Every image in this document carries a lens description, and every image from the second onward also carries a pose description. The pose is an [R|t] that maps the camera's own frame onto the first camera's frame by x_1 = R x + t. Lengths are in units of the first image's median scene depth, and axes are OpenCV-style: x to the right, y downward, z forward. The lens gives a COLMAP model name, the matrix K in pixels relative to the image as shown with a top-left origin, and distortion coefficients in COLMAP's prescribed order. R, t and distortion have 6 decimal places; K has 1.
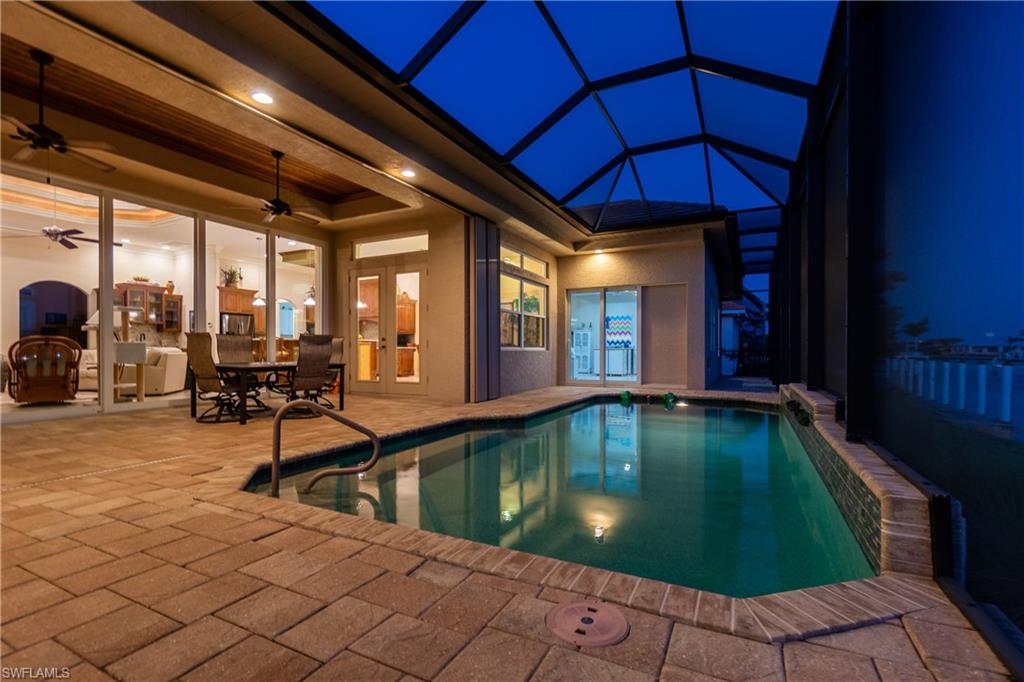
lens RADIAL K [[477.2, 0, 529.7], [0, 477.2, 370.4], [0, 0, 1]] dist [0.000339, -0.000068]
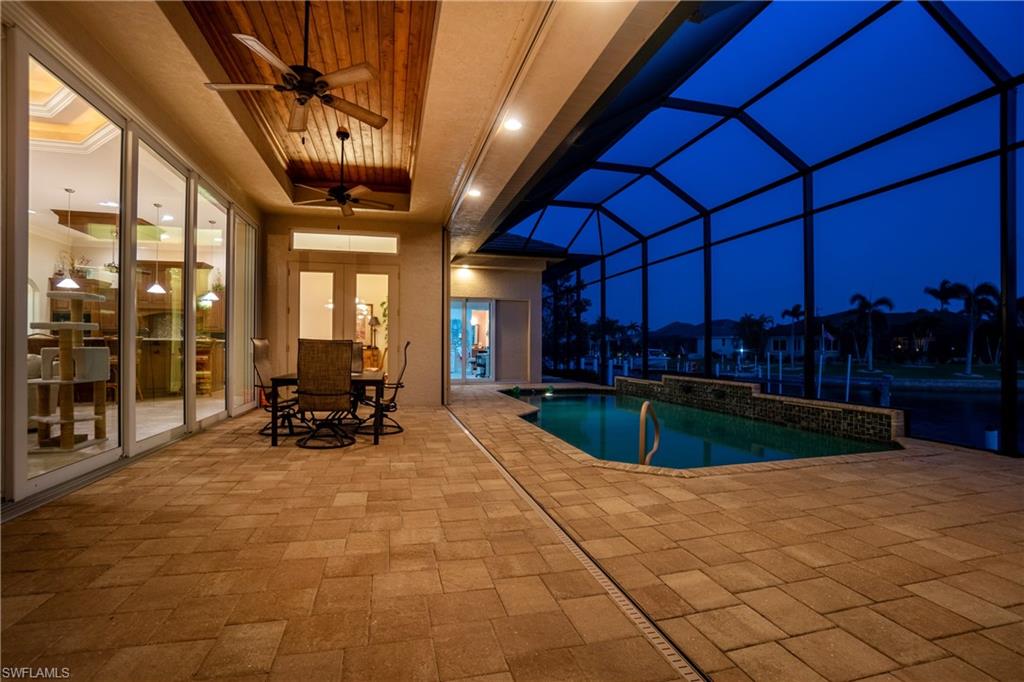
lens RADIAL K [[455.0, 0, 536.1], [0, 455.0, 350.7], [0, 0, 1]] dist [-0.045497, 0.000079]
pose [[0.724499, -0.002119, 0.689273, -0.603049], [0.027759, 0.999274, -0.026105, -0.017941], [-0.688717, 0.038047, 0.724032, 0.125094]]
